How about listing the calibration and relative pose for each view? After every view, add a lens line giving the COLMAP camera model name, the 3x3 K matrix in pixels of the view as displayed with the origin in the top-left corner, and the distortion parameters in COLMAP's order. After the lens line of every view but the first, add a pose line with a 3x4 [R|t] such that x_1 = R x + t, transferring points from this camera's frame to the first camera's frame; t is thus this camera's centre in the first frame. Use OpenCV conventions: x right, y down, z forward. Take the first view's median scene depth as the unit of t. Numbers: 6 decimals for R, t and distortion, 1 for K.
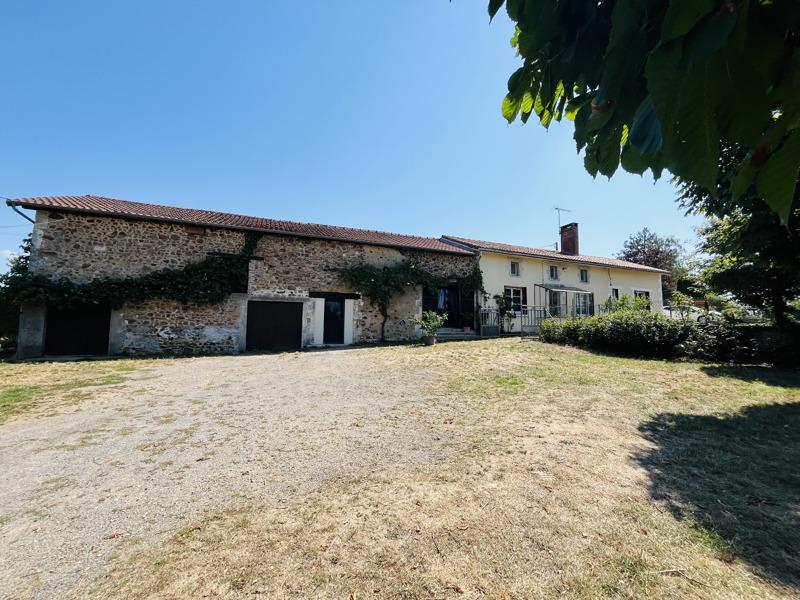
lens RADIAL K [[321.5, 0, 400.0], [0, 321.5, 300.0], [0, 0, 1]] dist [0.000026, 0.000003]
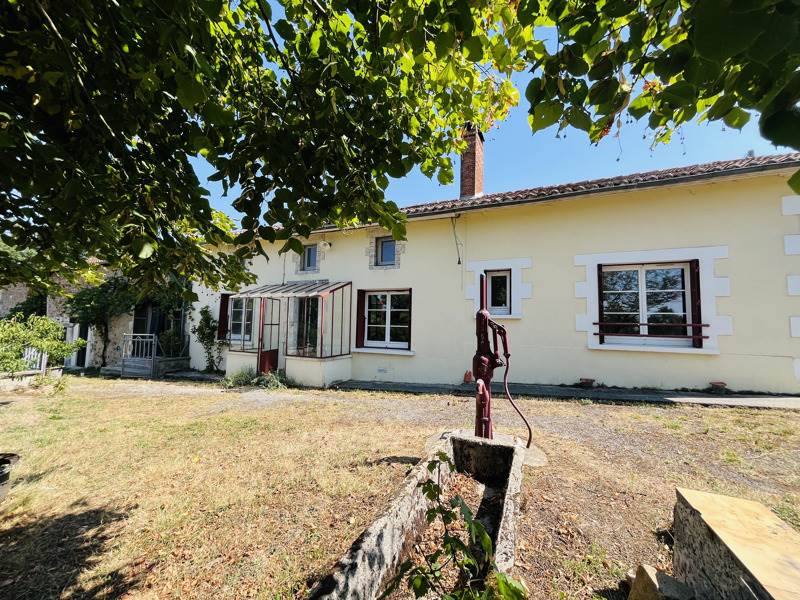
lens RADIAL K [[321.5, 0, 400.0], [0, 321.5, 300.0], [0, 0, 1]] dist [0.000026, 0.000003]
pose [[0.691475, -0.059977, -0.719906, 0.886255], [0.014419, 0.997495, -0.069253, 0.010937], [0.722256, 0.037506, 0.690608, 0.774794]]
